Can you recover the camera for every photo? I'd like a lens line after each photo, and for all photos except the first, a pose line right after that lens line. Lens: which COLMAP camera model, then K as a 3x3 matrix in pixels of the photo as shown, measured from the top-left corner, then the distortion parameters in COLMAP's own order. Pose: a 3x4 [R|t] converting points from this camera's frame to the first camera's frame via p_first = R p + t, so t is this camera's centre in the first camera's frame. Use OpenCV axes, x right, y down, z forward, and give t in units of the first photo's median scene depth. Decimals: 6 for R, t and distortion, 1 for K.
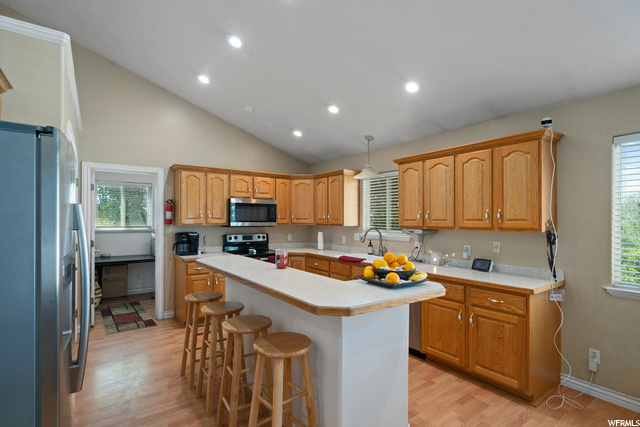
lens RADIAL K [[317.3, 0, 321.7], [0, 317.3, 215.9], [0, 0, 1]] dist [0.004676, -0.000369]
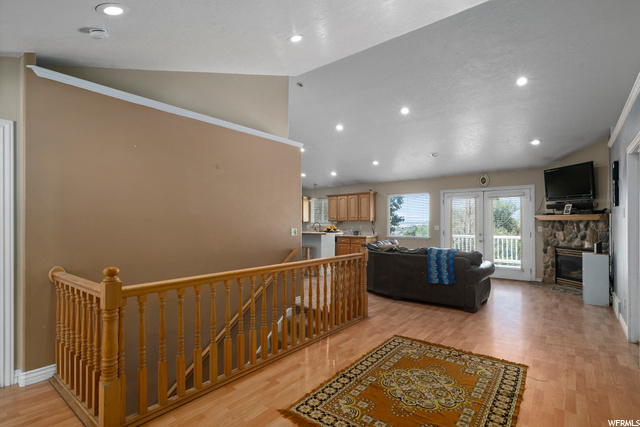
lens RADIAL K [[317.3, 0, 320.7], [0, 317.3, 216.0], [0, 0, 1]] dist [0.004676, -0.000369]
pose [[0.964538, -0.006378, 0.263867, -0.581708], [0.007529, 0.999966, -0.003351, 0.001356], [-0.263836, 0.005219, 0.964553, -1.728761]]
